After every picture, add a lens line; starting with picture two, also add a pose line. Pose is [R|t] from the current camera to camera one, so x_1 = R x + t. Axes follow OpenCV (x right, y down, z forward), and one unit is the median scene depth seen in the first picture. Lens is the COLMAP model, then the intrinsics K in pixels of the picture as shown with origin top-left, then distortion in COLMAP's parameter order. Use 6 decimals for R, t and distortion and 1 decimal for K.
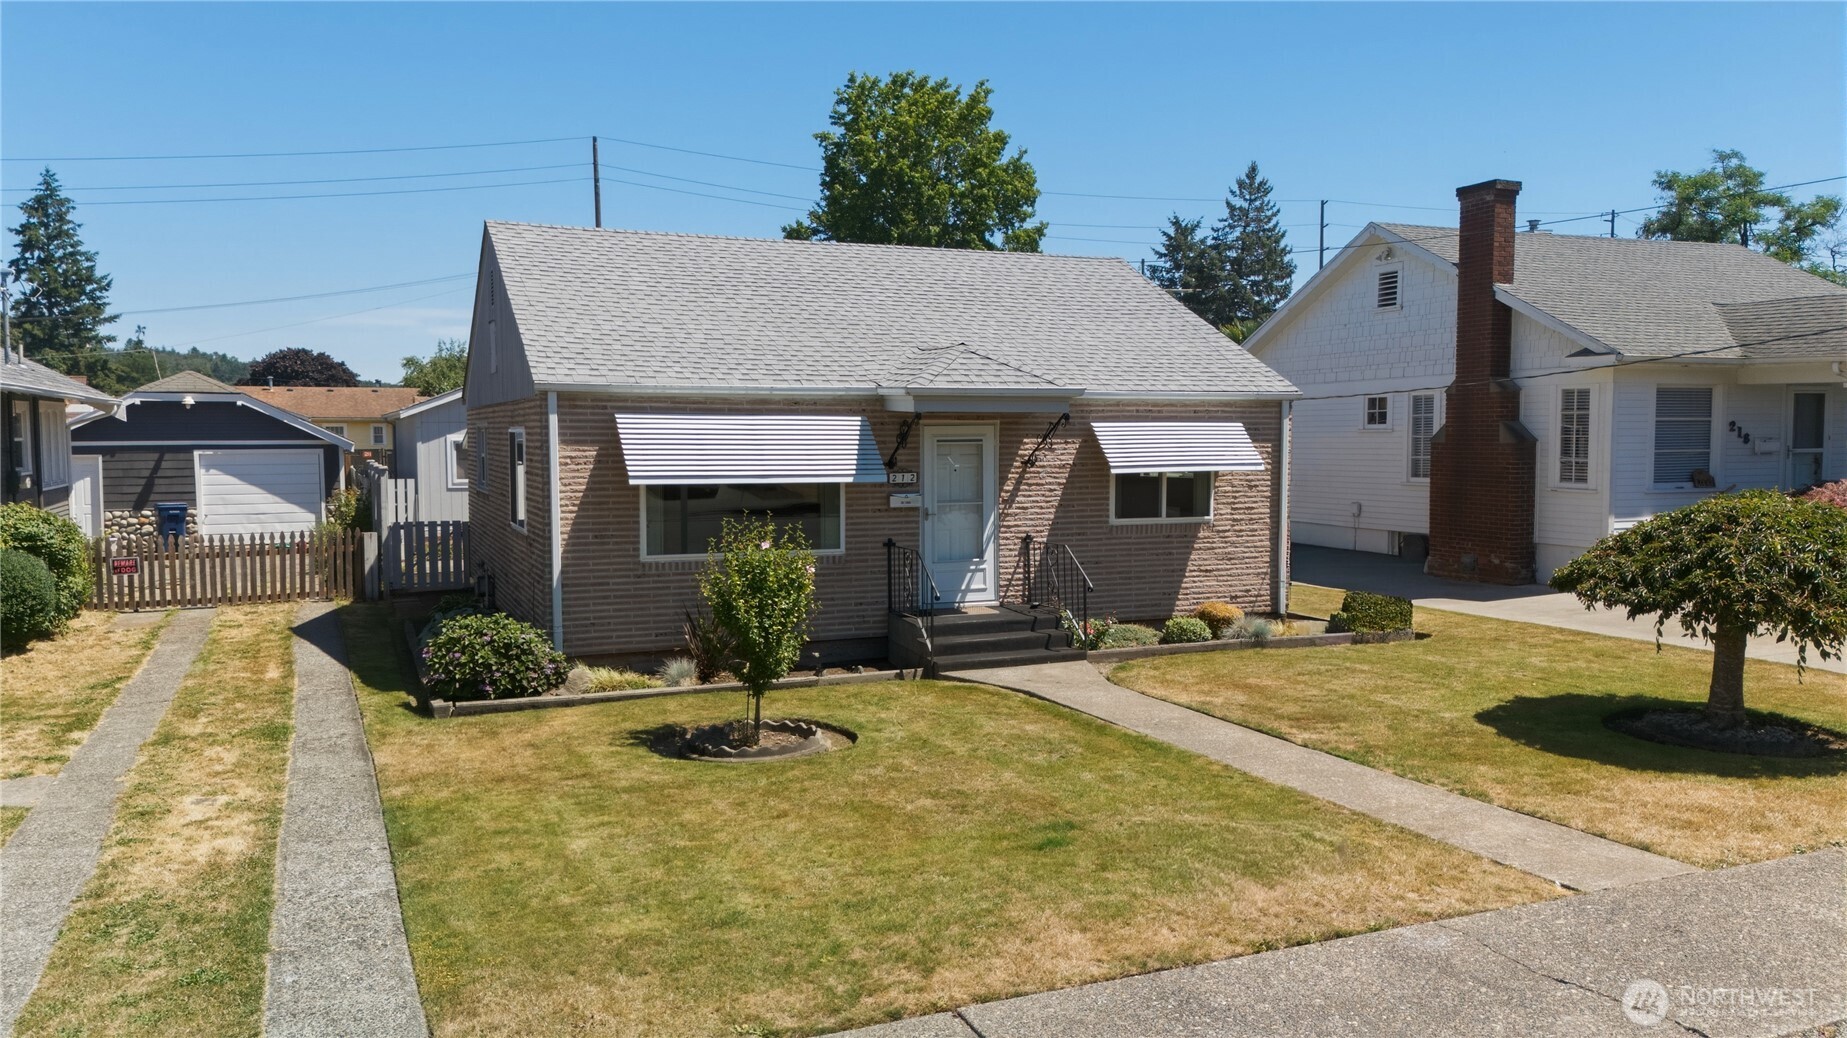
lens RADIAL K [[1361.7, 0, 936.5], [0, 1361.7, 532.0], [0, 0, 1]] dist [0.080182, -0.088936]
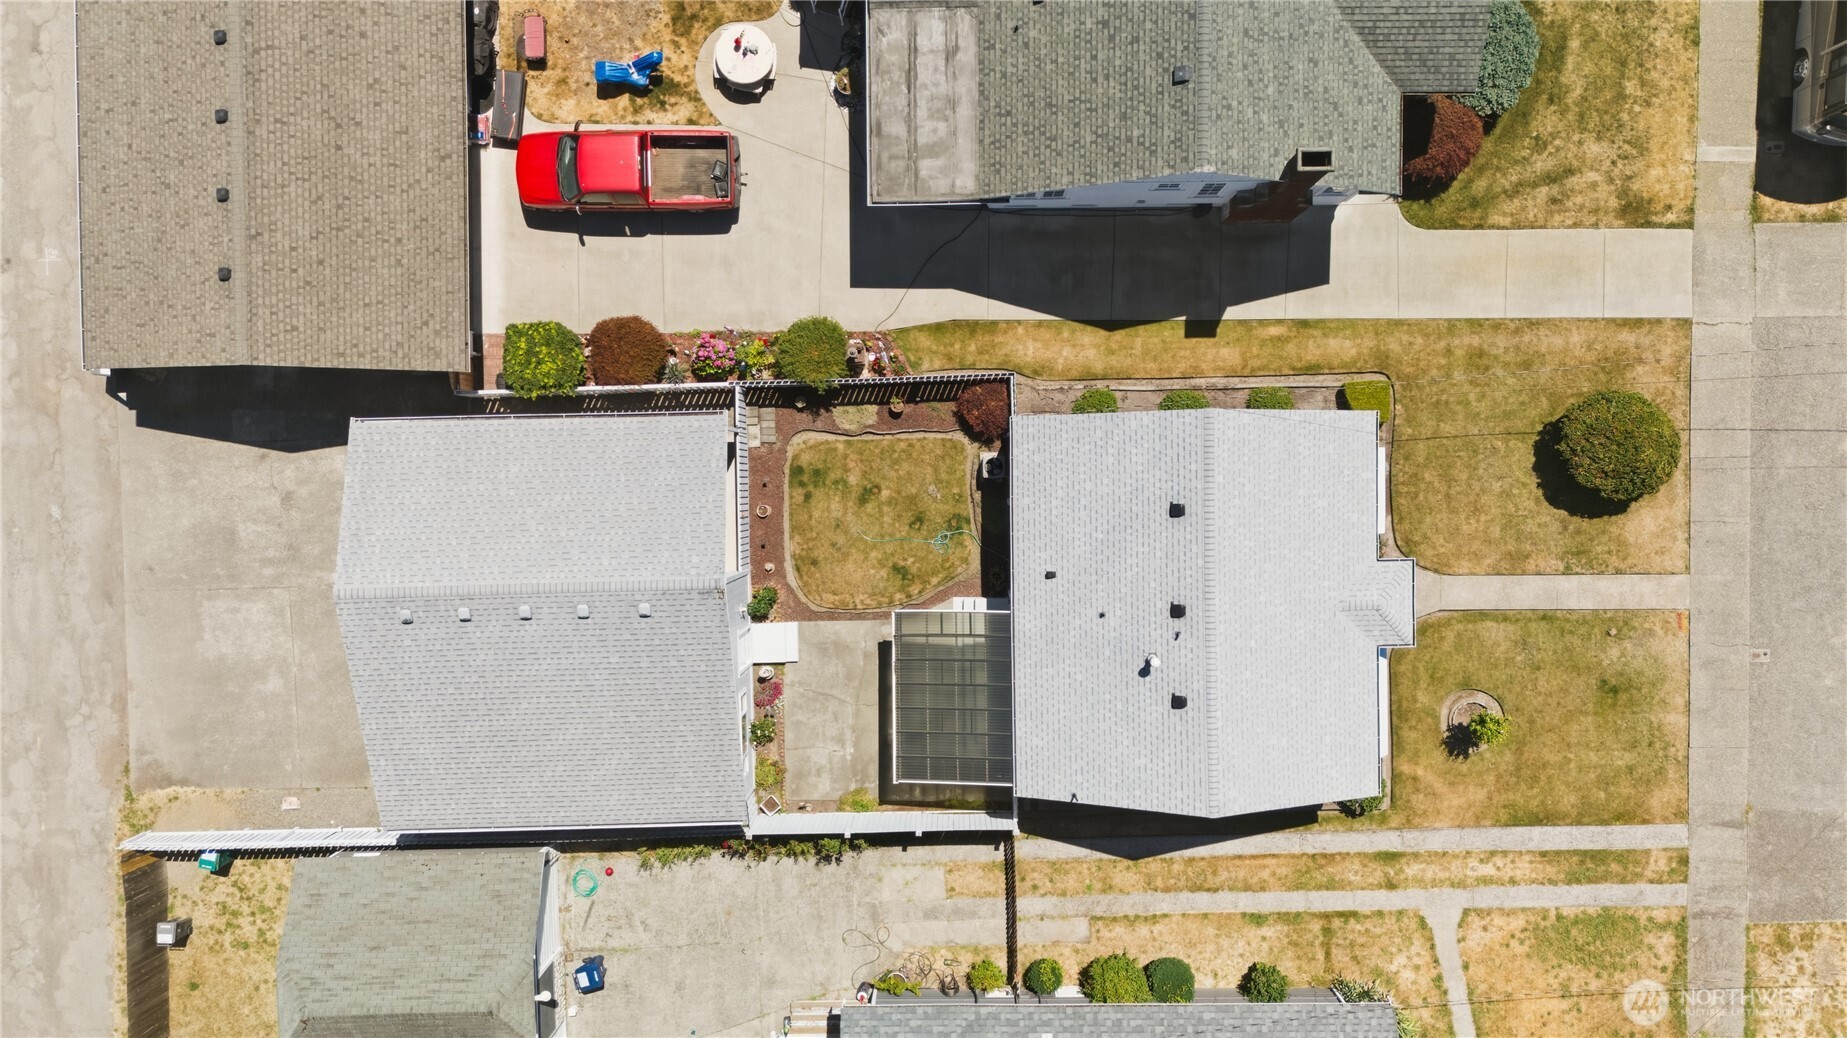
lens RADIAL K [[1361.7, 0, 936.5], [0, 1361.7, 532.0], [0, 0, 1]] dist [0.080182, -0.088936]
pose [[0.386851, -0.921578, -0.032250, -0.075295], [0.082946, -0.000056, 0.996554, -2.237956], [-0.918404, -0.388193, 0.076419, 1.454855]]
